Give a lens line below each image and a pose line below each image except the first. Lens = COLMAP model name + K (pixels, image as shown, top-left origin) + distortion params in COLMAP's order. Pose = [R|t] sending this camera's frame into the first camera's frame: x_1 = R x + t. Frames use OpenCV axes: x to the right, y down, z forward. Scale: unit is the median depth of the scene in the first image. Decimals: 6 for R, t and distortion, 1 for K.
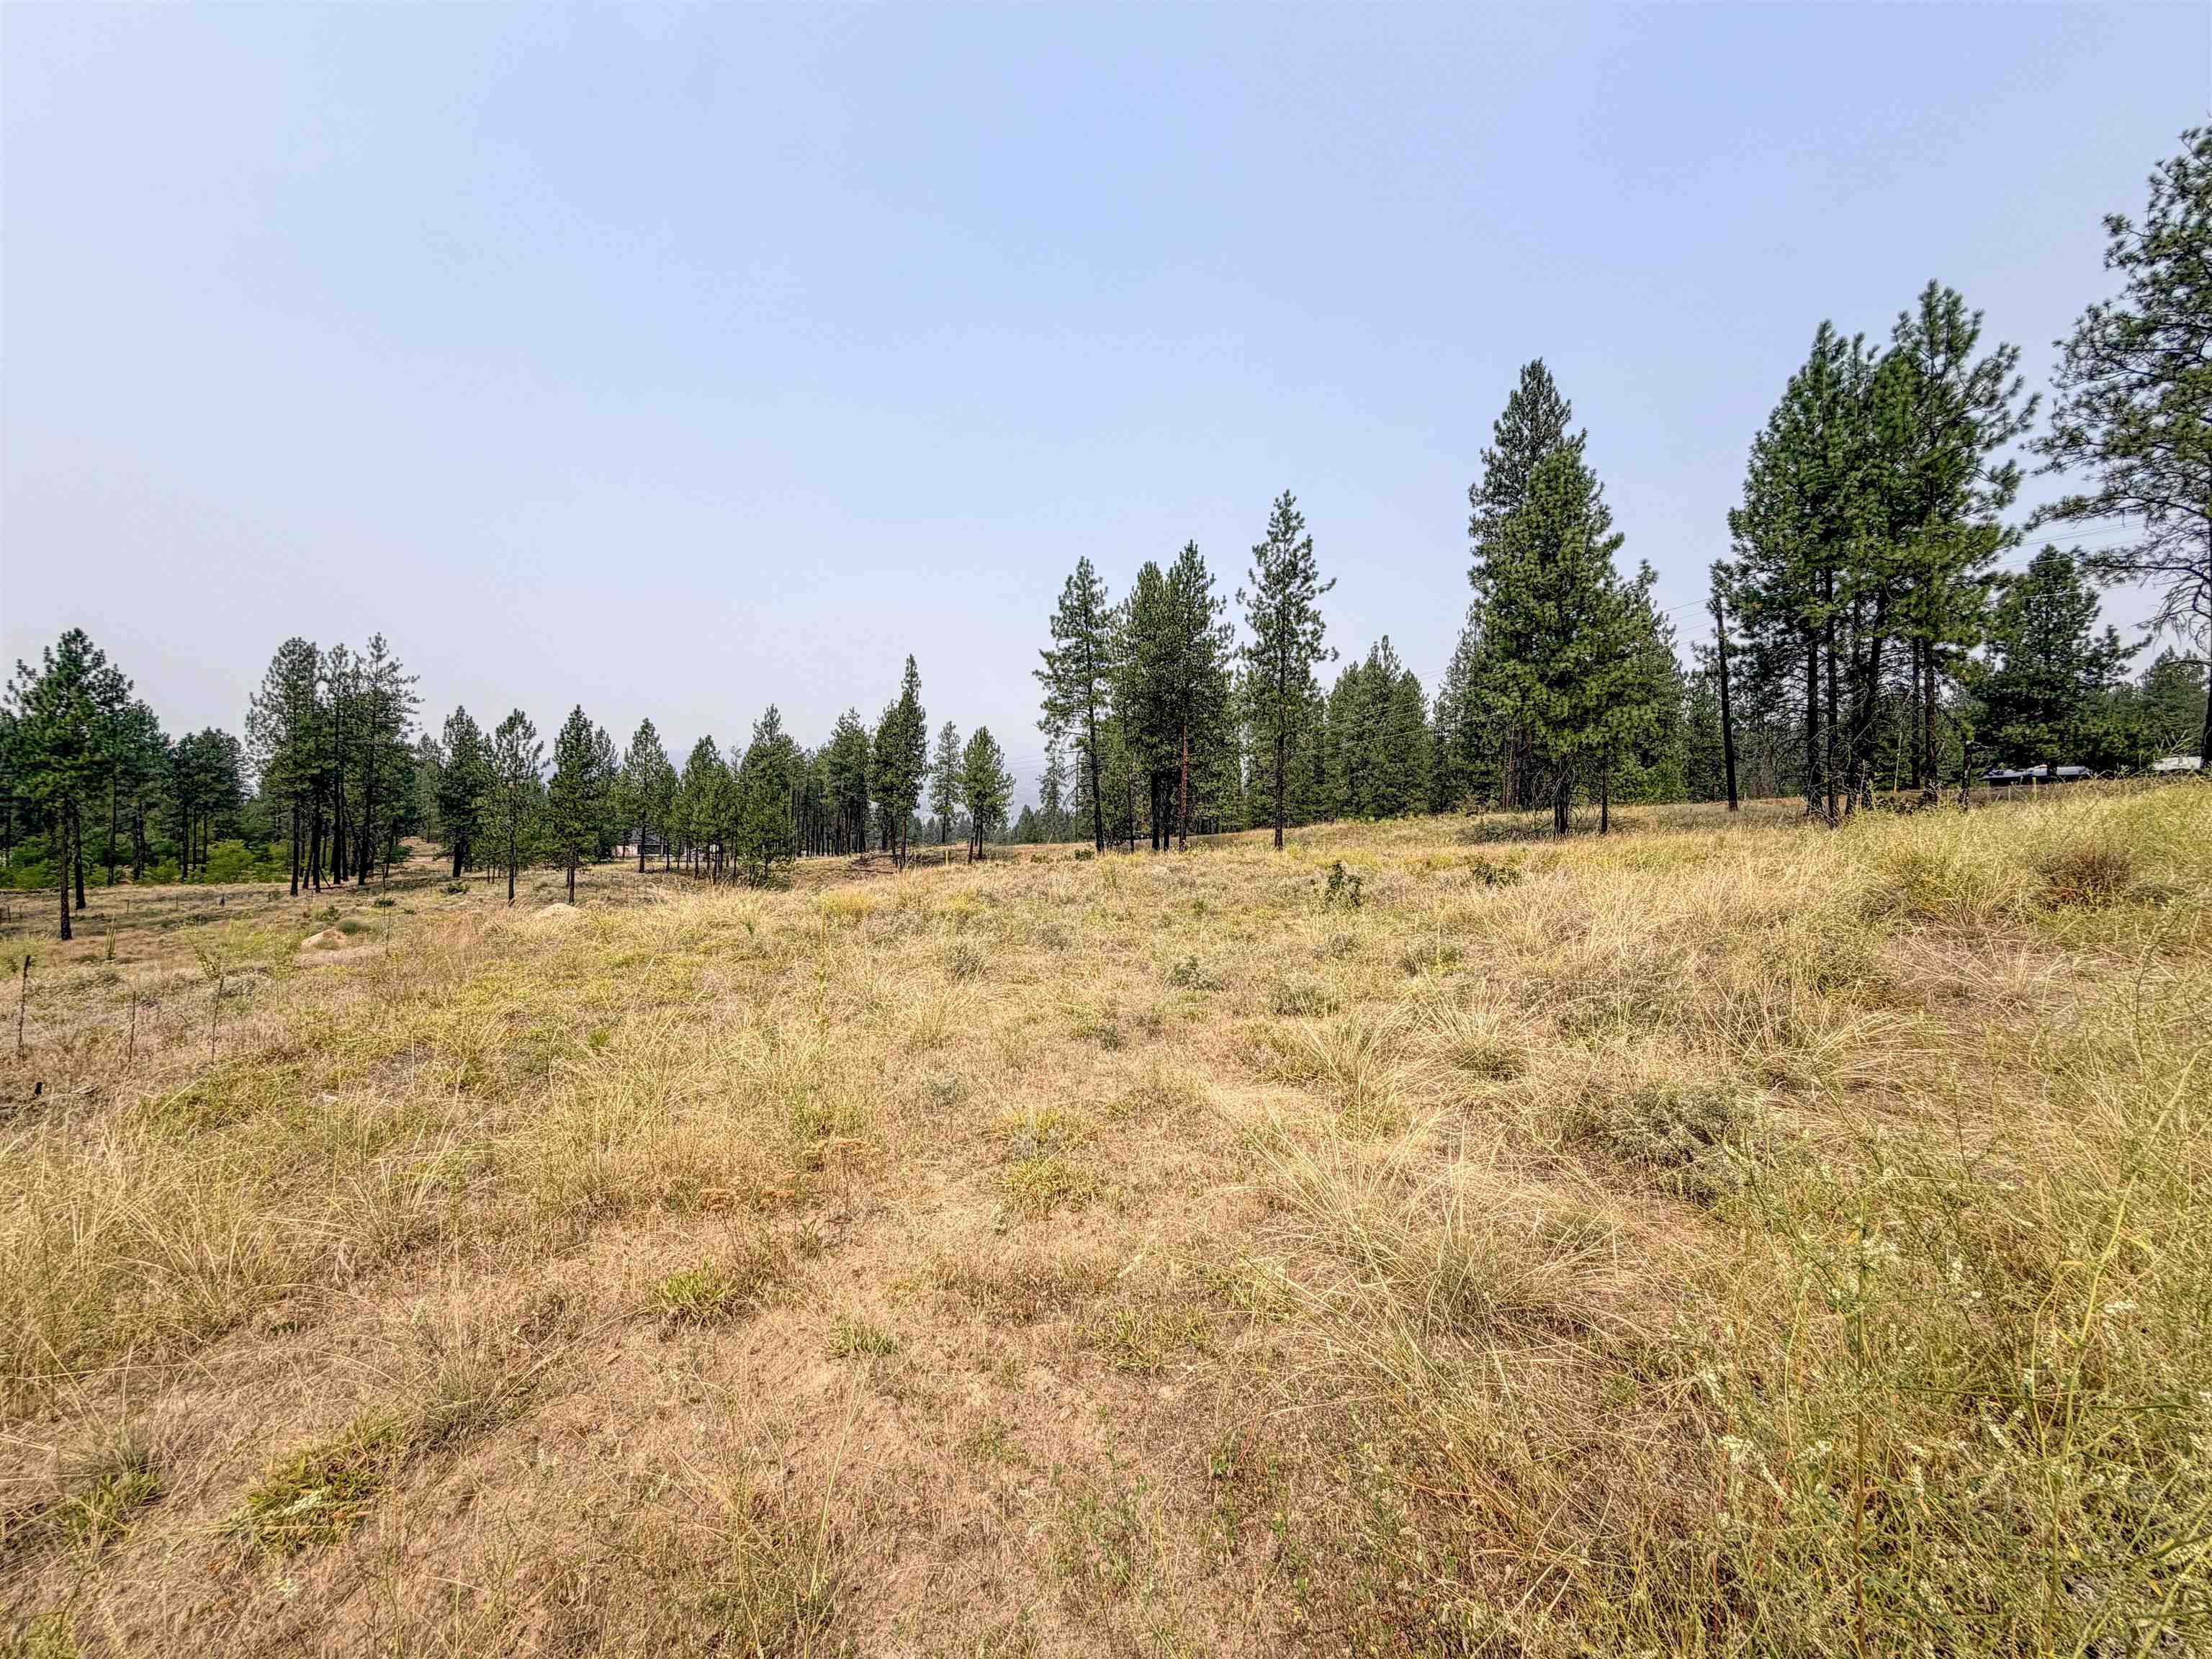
lens RADIAL K [[878.9, 0, 1107.3], [0, 878.9, 840.1], [0, 0, 1]] dist [-0.002245, 0.000279]
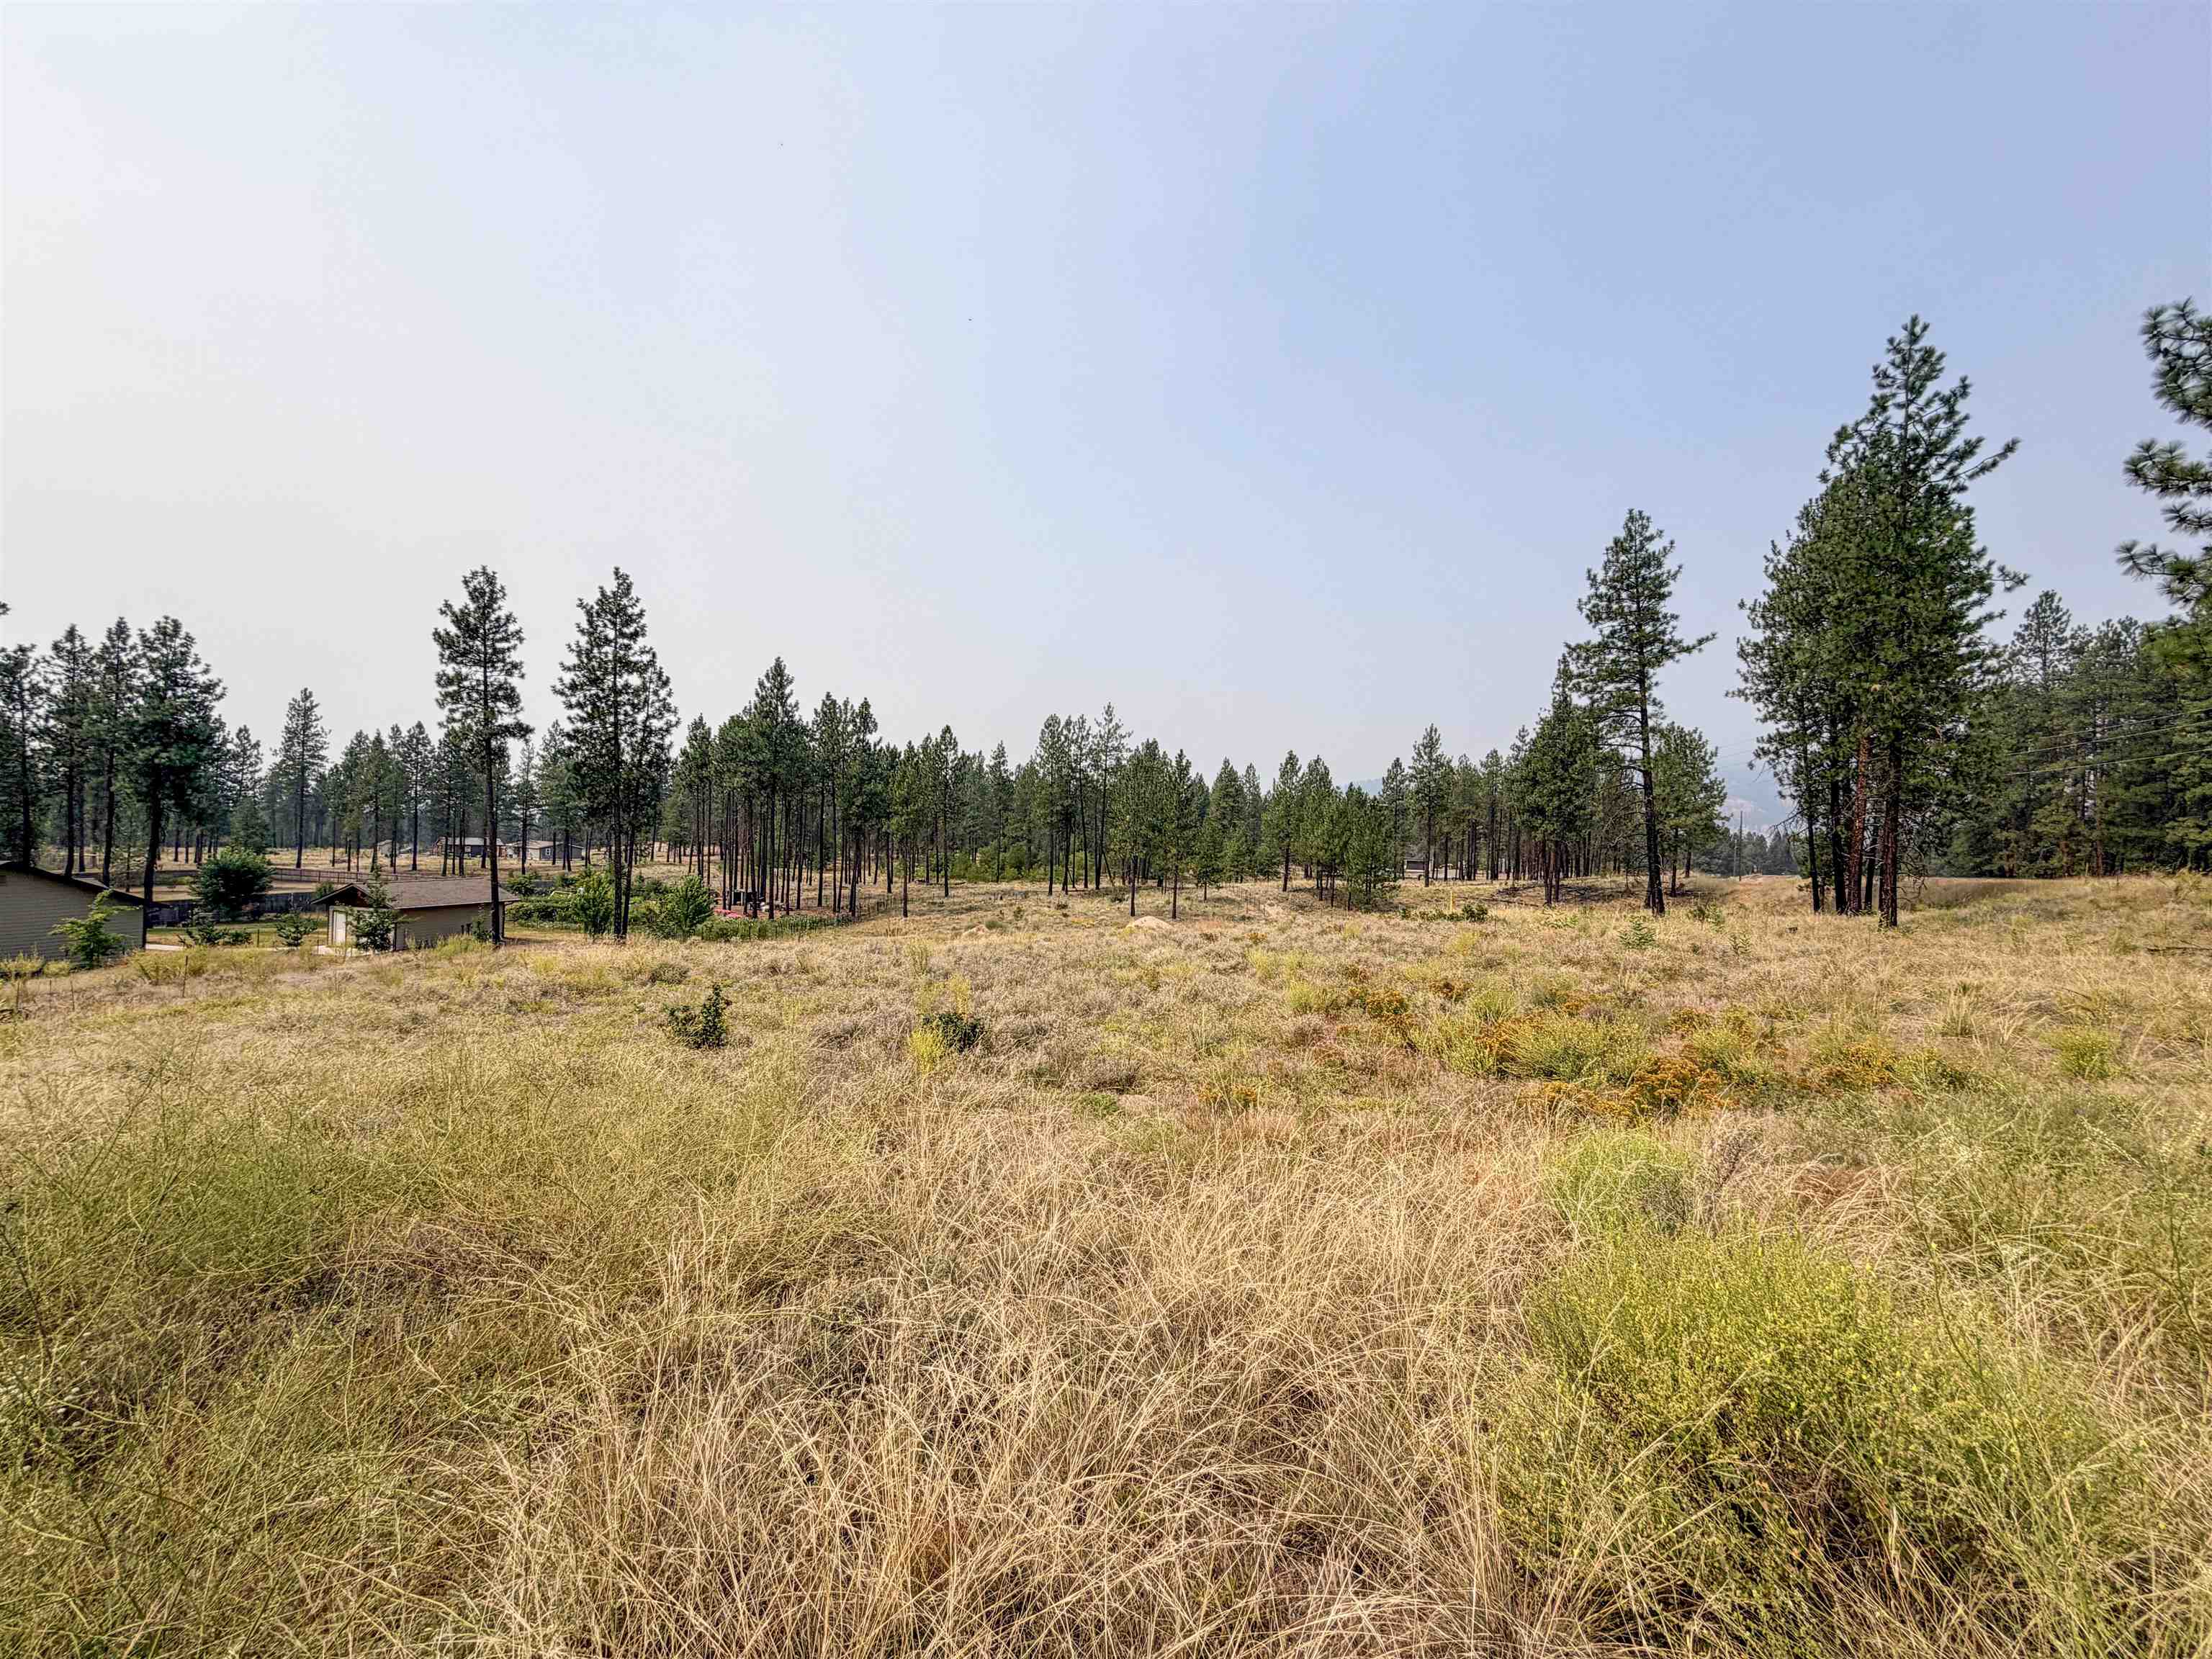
lens RADIAL K [[878.9, 0, 1098.7], [0, 878.9, 832.0], [0, 0, 1]] dist [-0.002245, 0.000279]
pose [[0.641435, 0.003654, -0.767169, 0.257027], [-0.021269, 0.999689, -0.013021, -0.028229], [0.766883, 0.024669, 0.641313, 0.179228]]
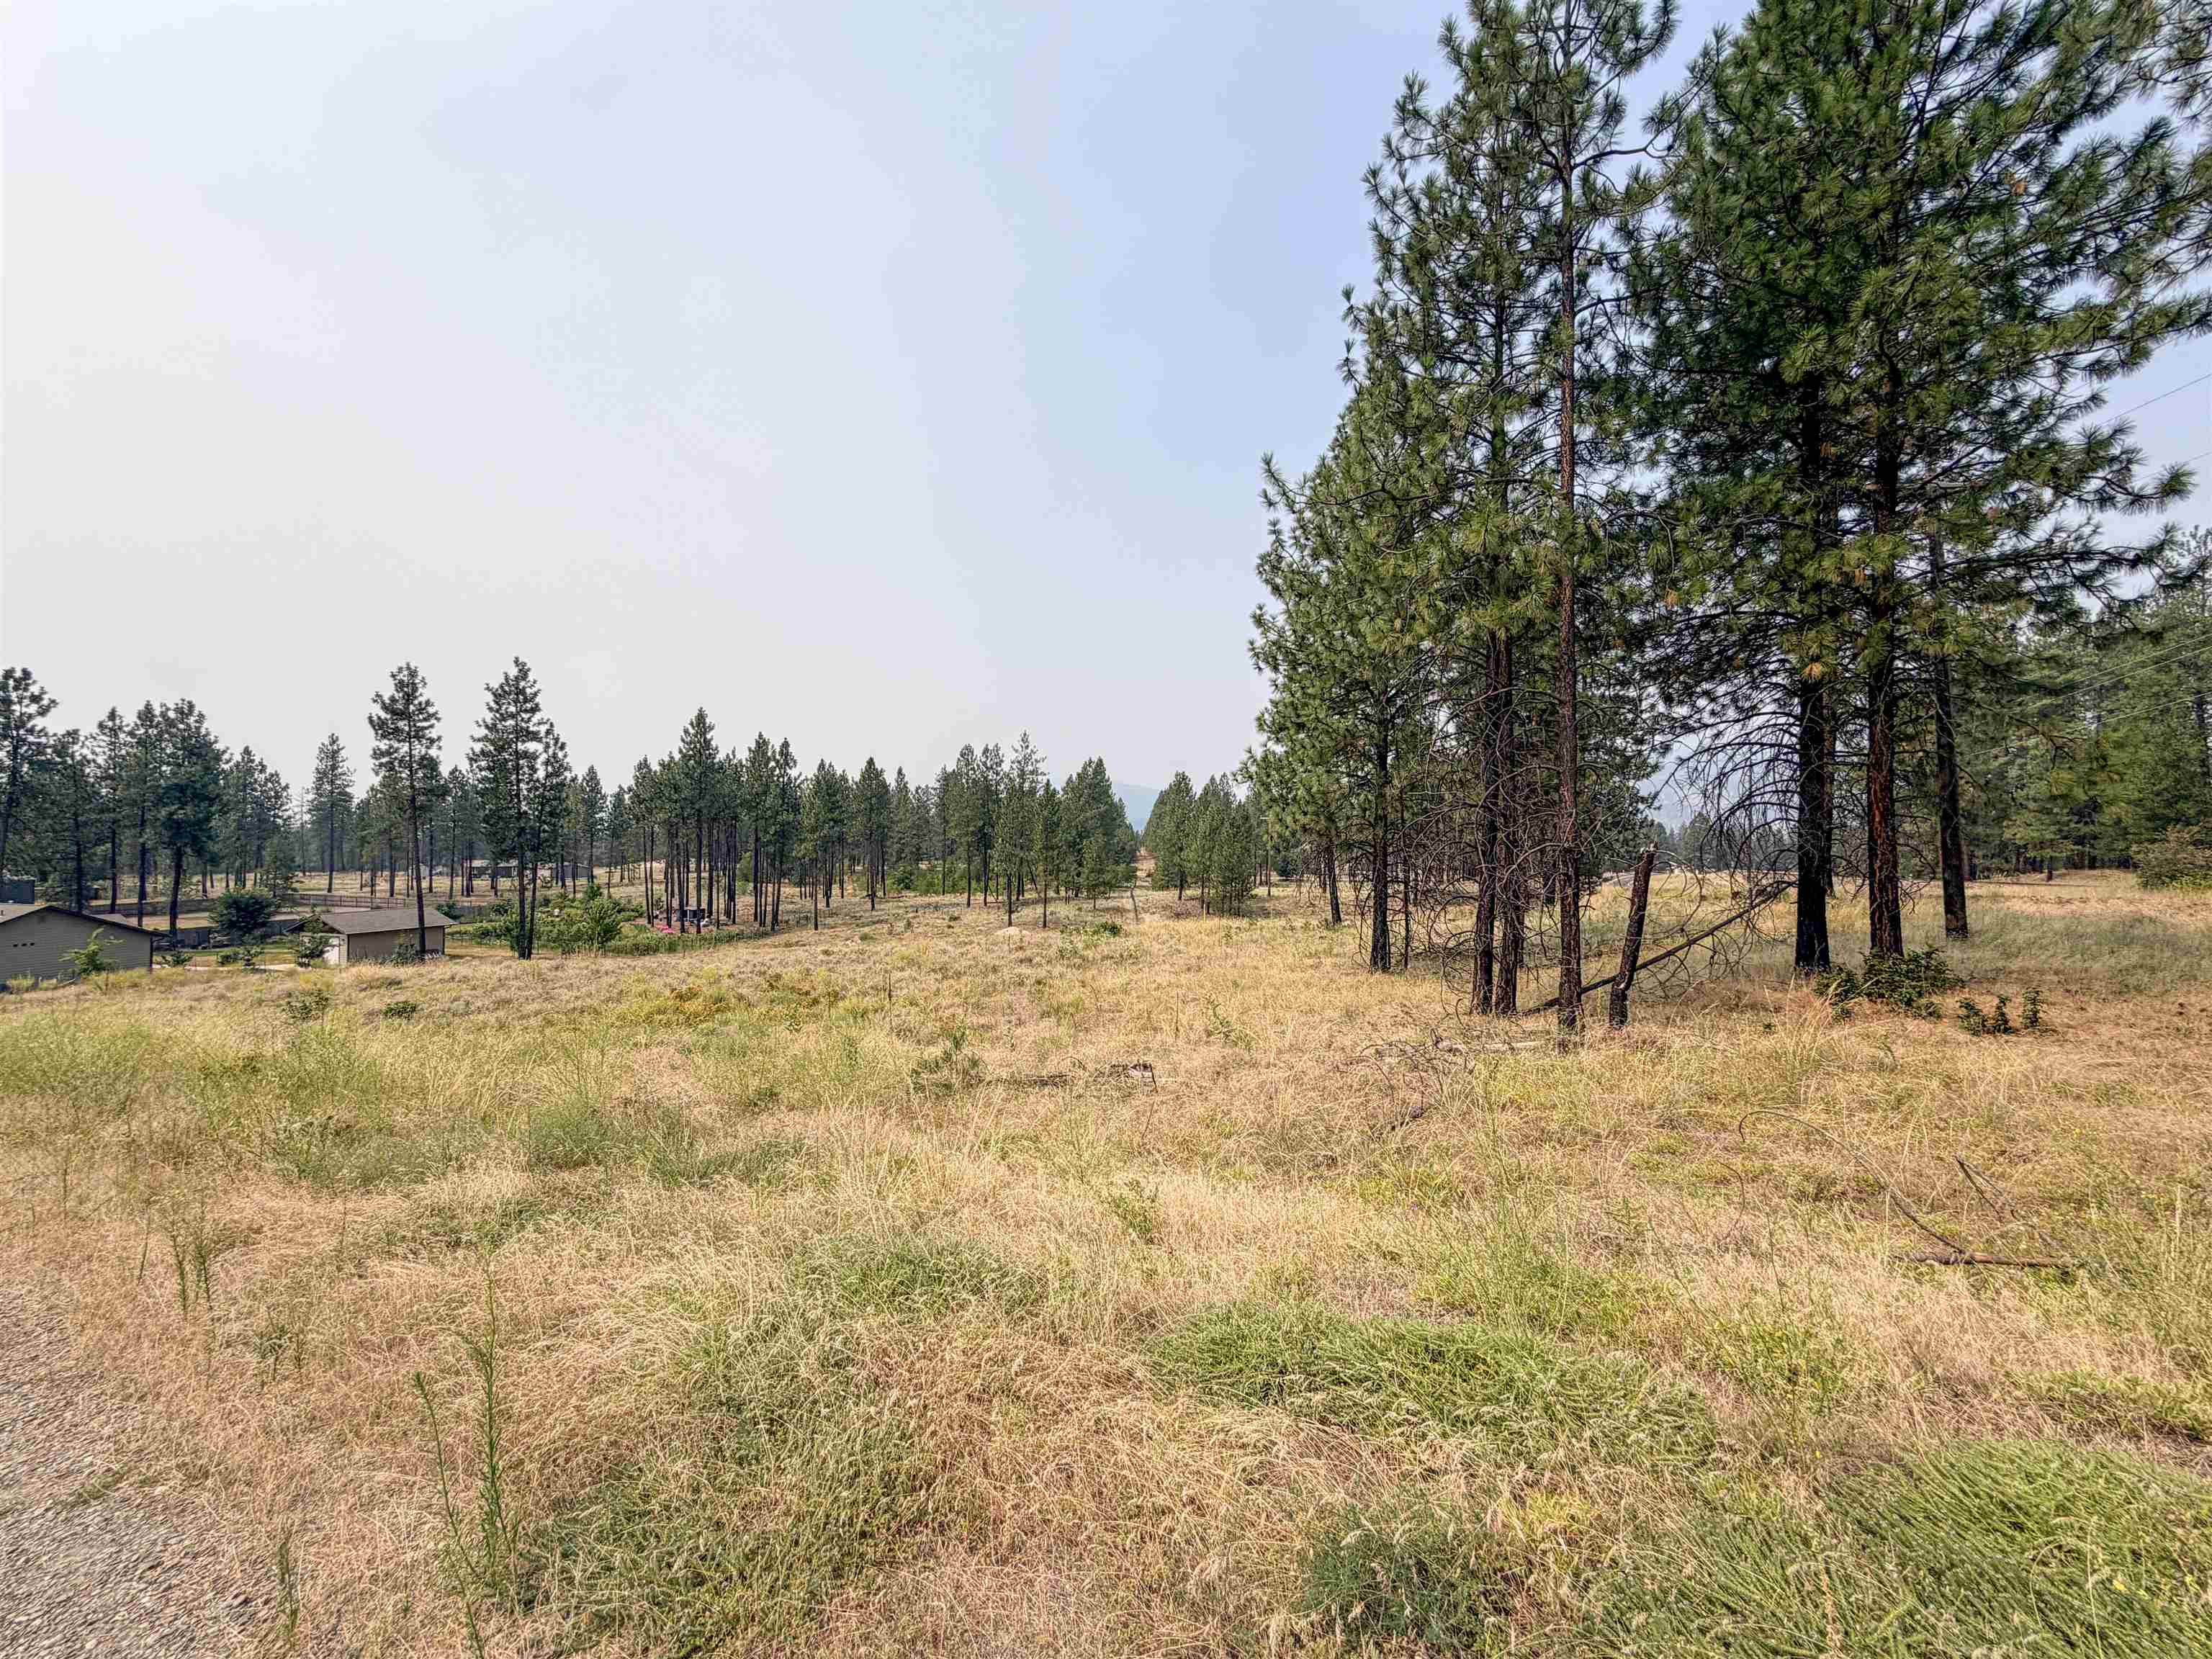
lens RADIAL K [[878.9, 0, 1102.1], [0, 878.9, 832.2], [0, 0, 1]] dist [-0.002245, 0.000279]
pose [[0.604428, -0.010466, -0.796591, 0.578637], [-0.001974, 0.999891, -0.014635, -0.060136], [0.796658, 0.010418, 0.604341, 0.286300]]
